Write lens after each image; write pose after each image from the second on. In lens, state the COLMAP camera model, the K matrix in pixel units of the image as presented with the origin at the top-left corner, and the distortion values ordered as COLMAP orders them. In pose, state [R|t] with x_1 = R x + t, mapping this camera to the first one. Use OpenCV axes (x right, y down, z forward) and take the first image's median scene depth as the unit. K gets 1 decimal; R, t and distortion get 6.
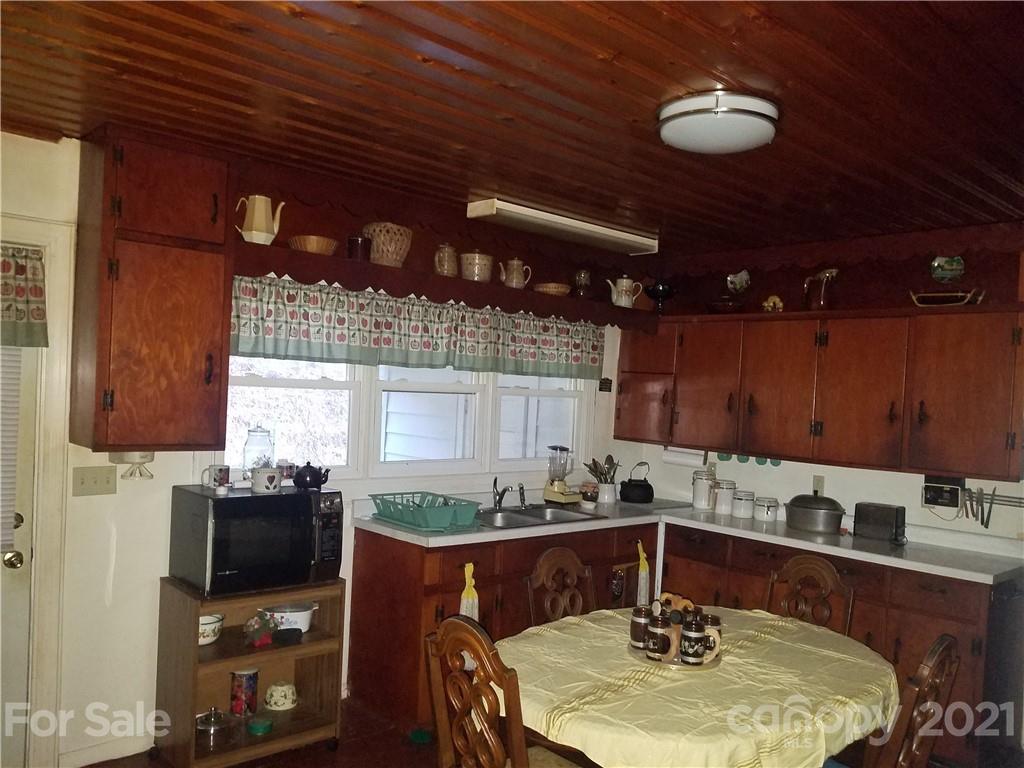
lens RADIAL K [[829.5, 0, 535.7], [0, 829.5, 388.5], [0, 0, 1]] dist [-0.000220, -0.004570]
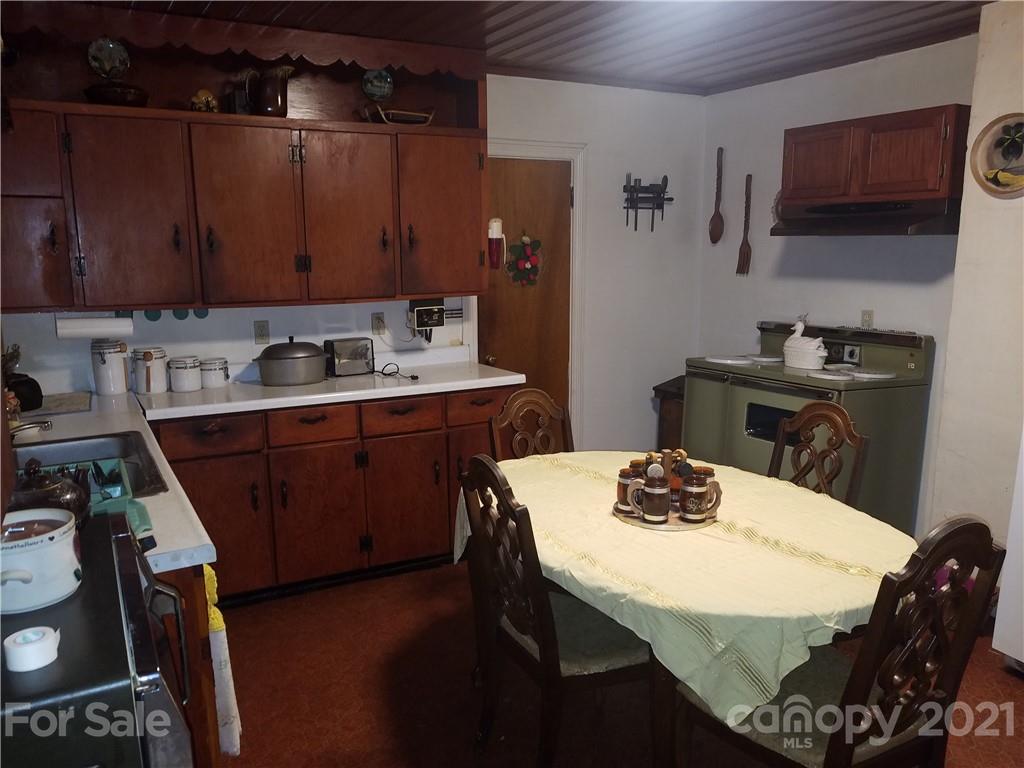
lens RADIAL K [[845.2, 0, 512.0], [0, 845.2, 384.0], [0, 0, 1]] dist [0.002649, -0.042145]
pose [[0.244155, -0.205755, 0.947657, -0.444430], [0.017978, 0.978024, 0.207716, -0.005664], [-0.969570, -0.033678, 0.242488, 0.571499]]
